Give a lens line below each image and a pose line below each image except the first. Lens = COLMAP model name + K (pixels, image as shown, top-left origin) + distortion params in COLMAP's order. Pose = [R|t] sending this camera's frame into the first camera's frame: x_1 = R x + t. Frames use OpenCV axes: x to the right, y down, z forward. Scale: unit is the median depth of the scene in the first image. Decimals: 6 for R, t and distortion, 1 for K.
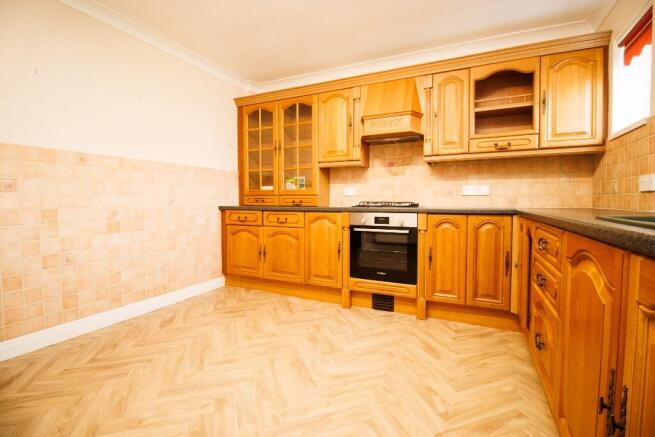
lens RADIAL K [[302.8, 0, 330.0], [0, 302.8, 212.6], [0, 0, 1]] dist [-0.002078, -0.000376]
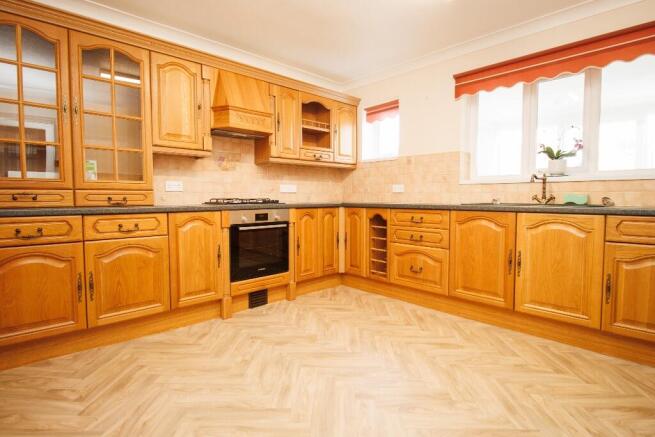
lens RADIAL K [[338.0, 0, 328.8], [0, 338.0, 214.8], [0, 0, 1]] dist [-0.001194, -0.000148]
pose [[0.358257, -0.050583, 0.932252, -0.799411], [0.038146, 0.998490, 0.039518, -0.017348], [-0.932843, 0.021404, 0.359646, 0.381226]]
